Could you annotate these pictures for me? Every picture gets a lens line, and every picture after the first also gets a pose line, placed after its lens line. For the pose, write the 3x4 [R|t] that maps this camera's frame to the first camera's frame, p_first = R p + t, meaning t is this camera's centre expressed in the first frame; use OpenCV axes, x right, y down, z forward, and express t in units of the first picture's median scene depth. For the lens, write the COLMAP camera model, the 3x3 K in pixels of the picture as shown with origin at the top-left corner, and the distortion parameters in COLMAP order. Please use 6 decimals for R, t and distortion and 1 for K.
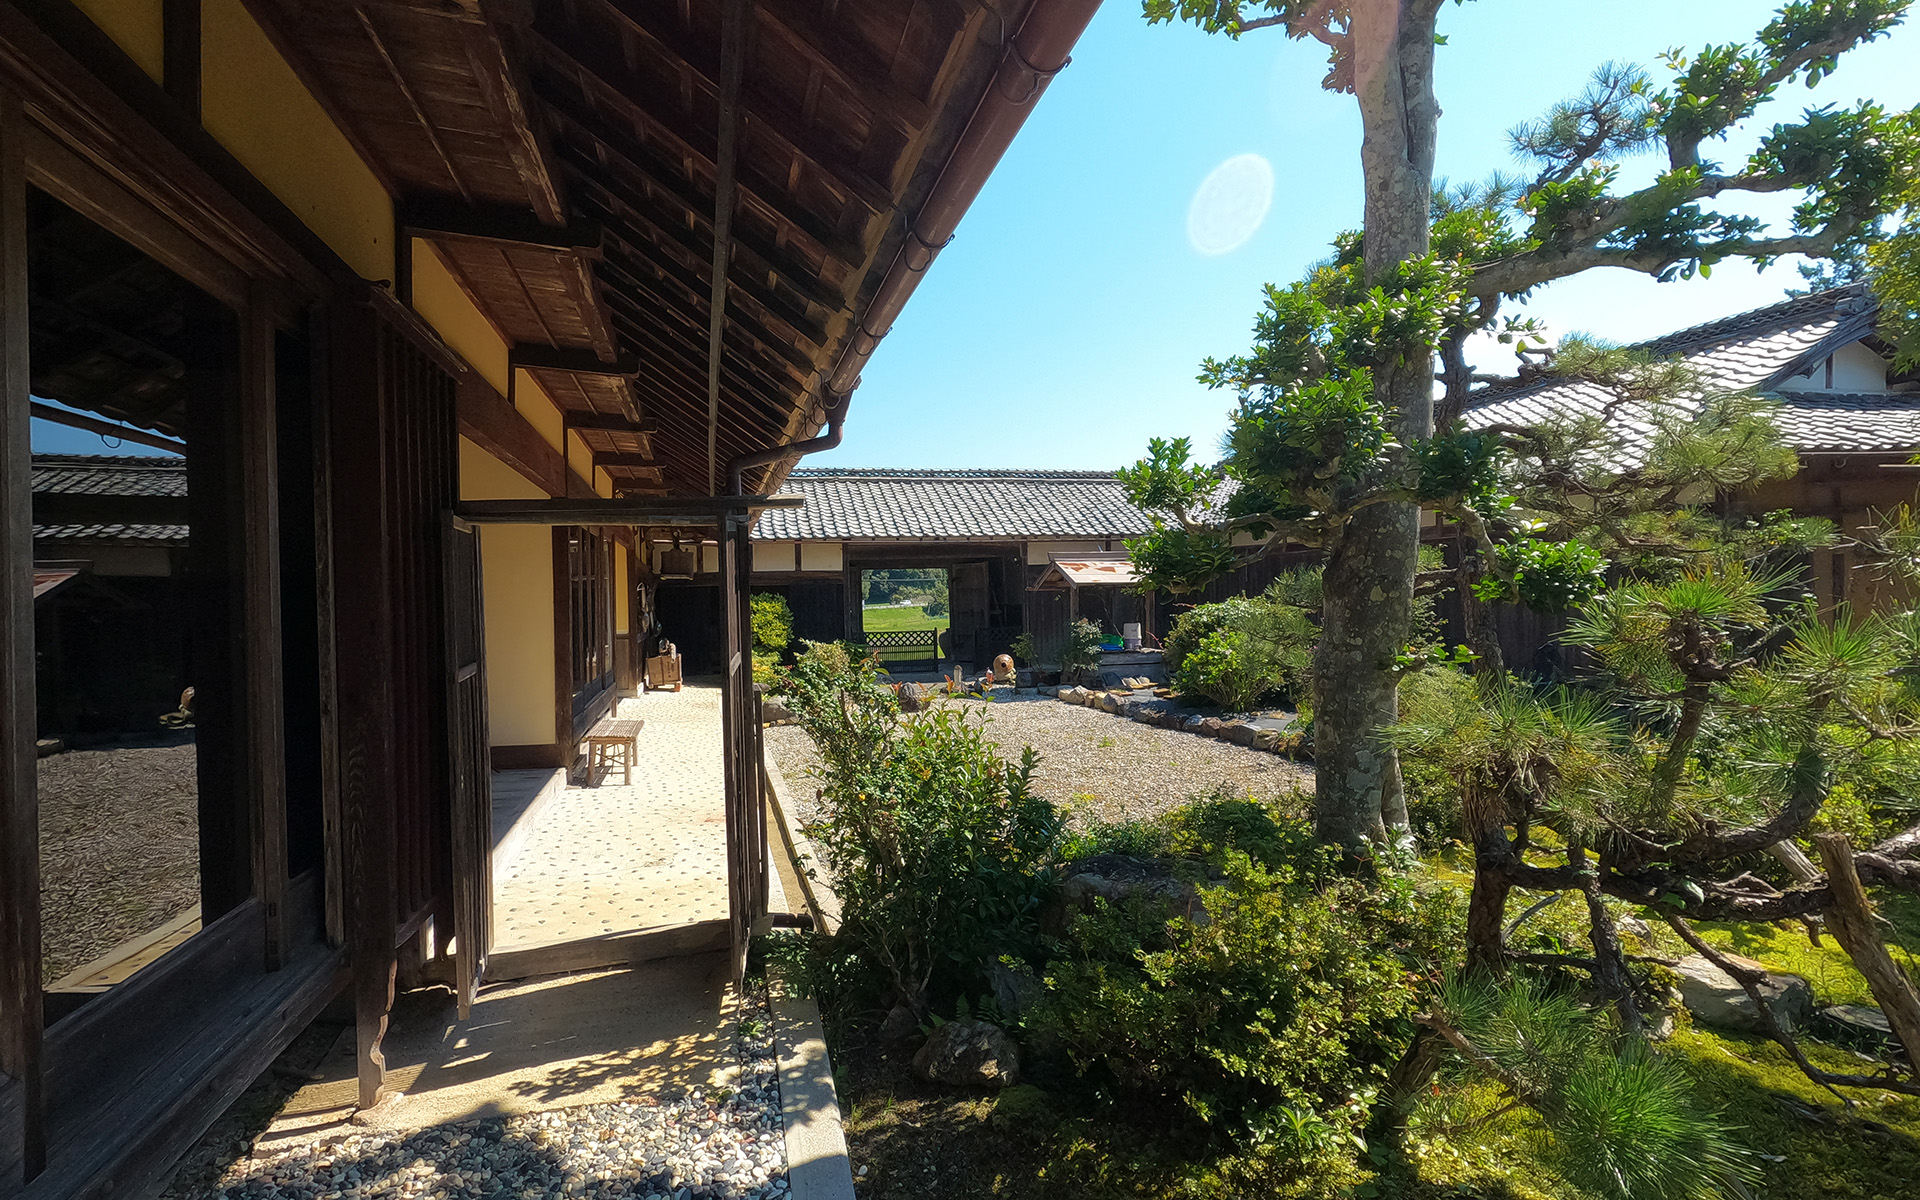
lens RADIAL K [[909.5, 0, 957.0], [0, 909.5, 579.6], [0, 0, 1]] dist [0.003070, 0.000171]
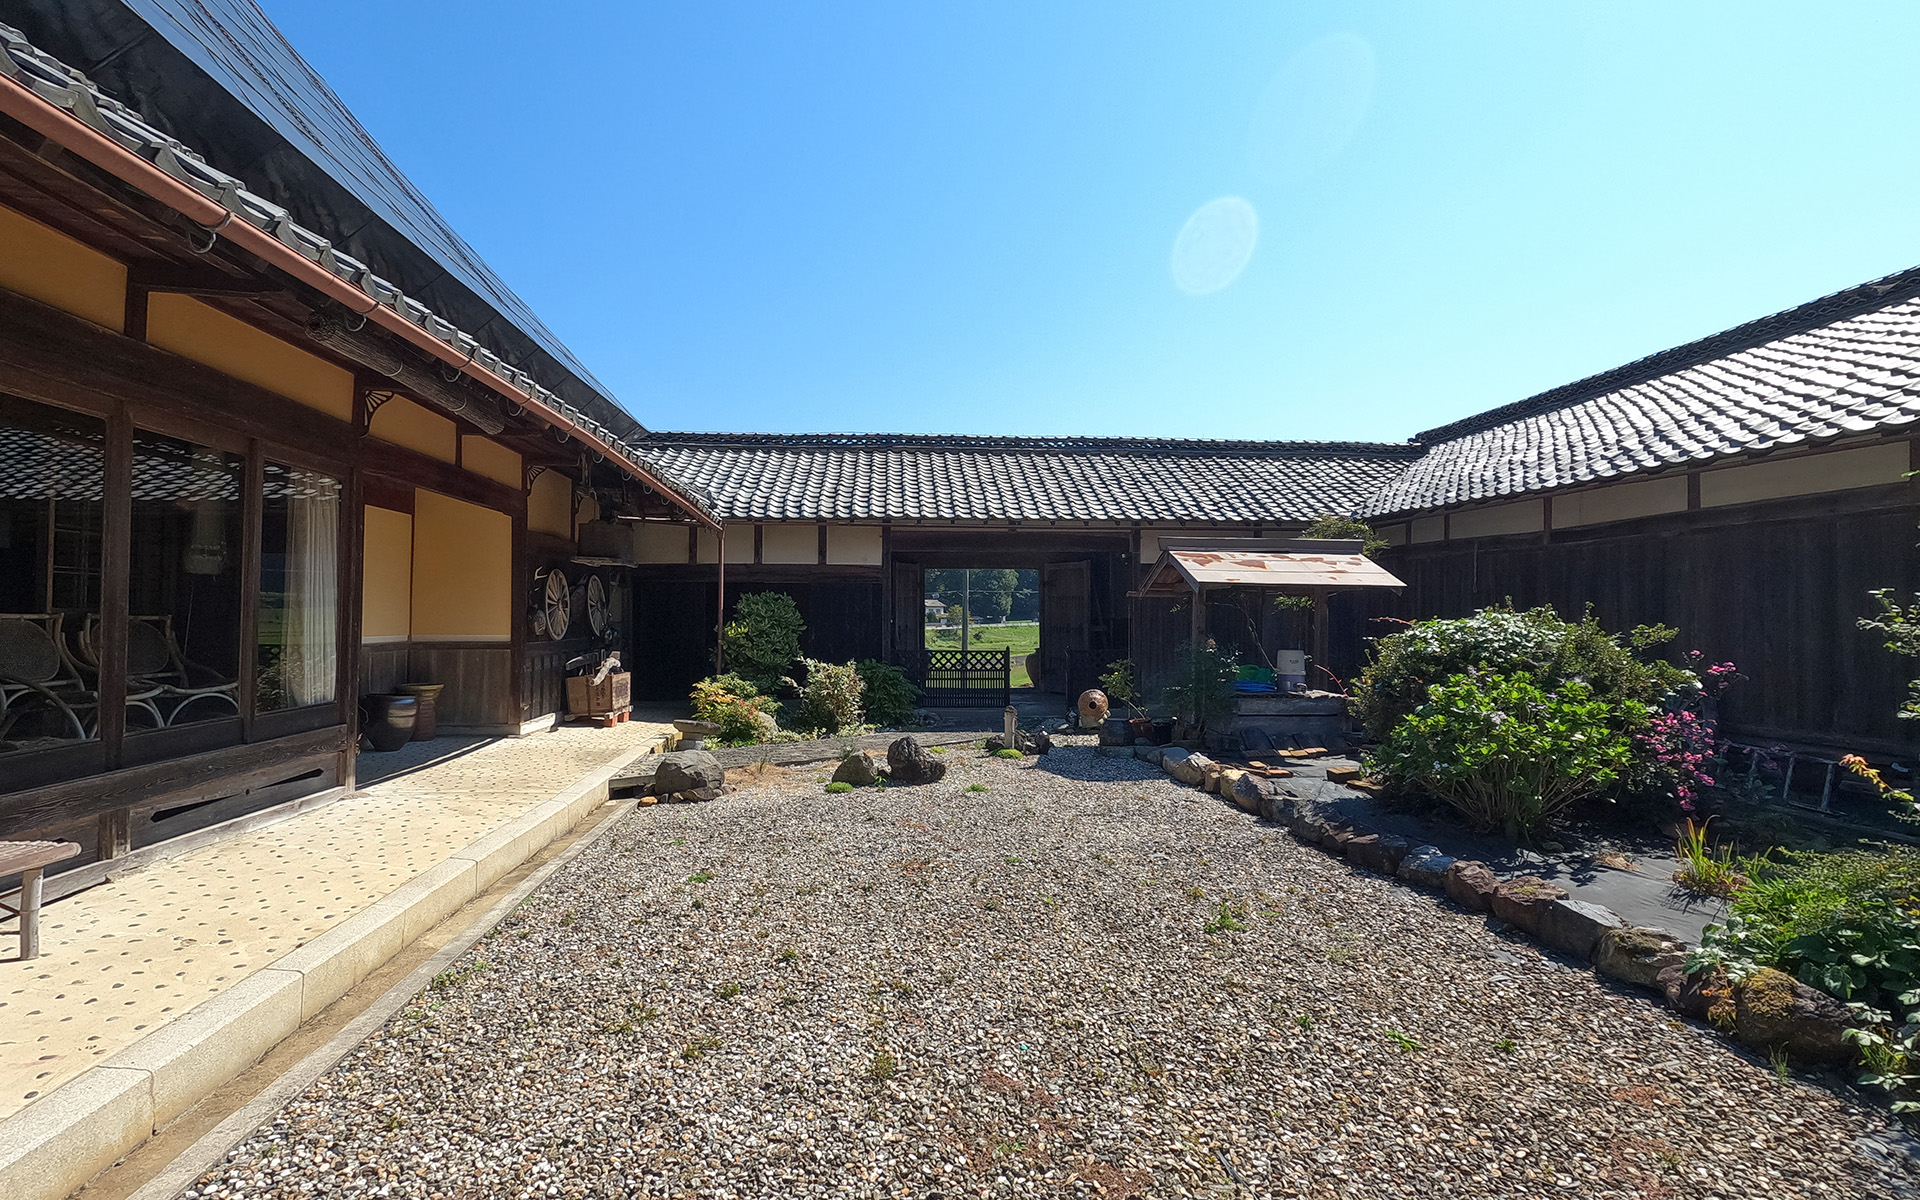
lens RADIAL K [[909.5, 0, 957.0], [0, 909.5, 579.6], [0, 0, 1]] dist [0.003070, 0.000171]
pose [[0.986428, 0.019872, -0.162990, 0.054922], [-0.022986, 0.999587, -0.017246, 0.012841], [0.162580, 0.020759, 0.986477, 0.283495]]
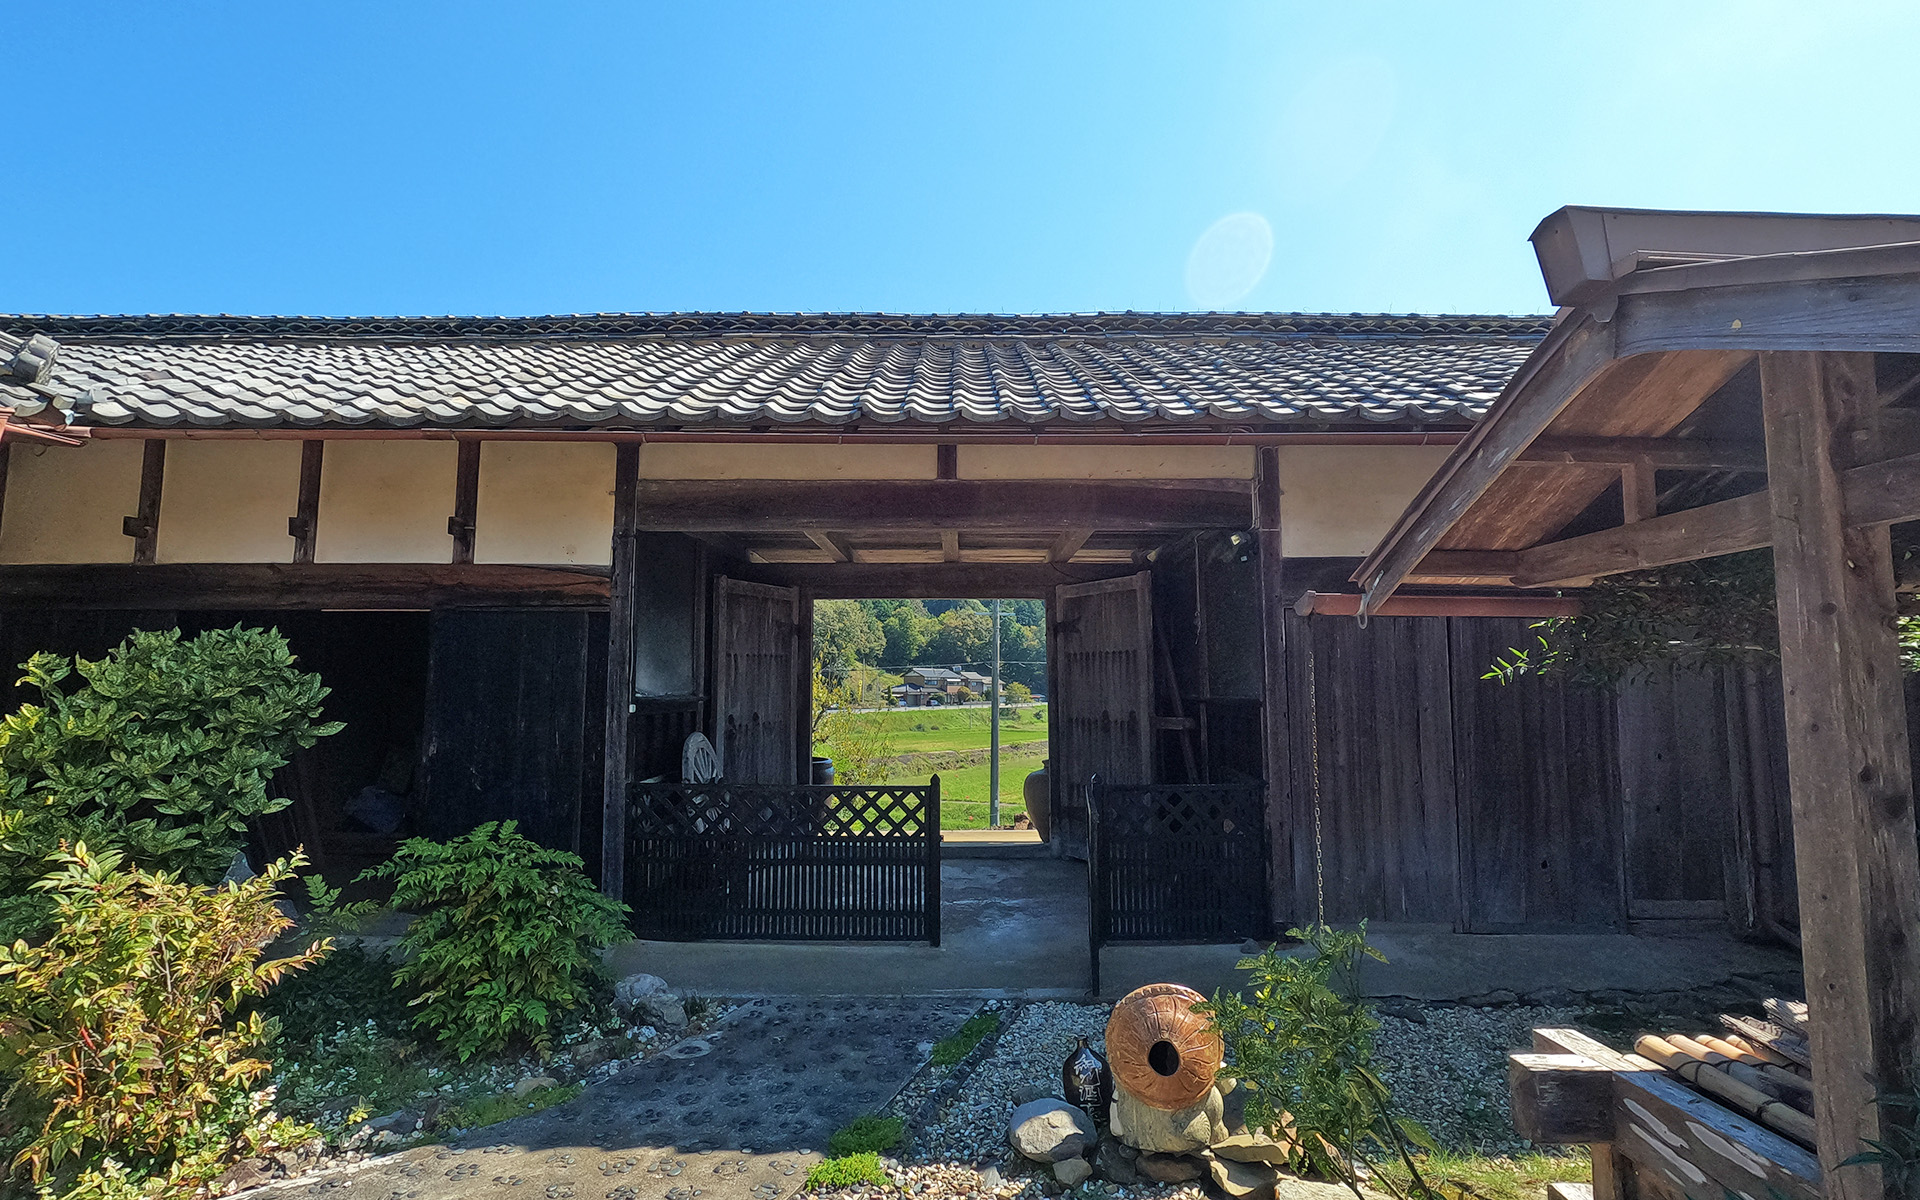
lens RADIAL K [[909.5, 0, 957.0], [0, 909.5, 579.6], [0, 0, 1]] dist [0.003070, 0.000171]
pose [[0.972210, -0.001726, -0.234104, 0.048977], [-0.022593, 0.994613, -0.101161, 0.021520], [0.233018, 0.103639, 0.966934, 0.746925]]
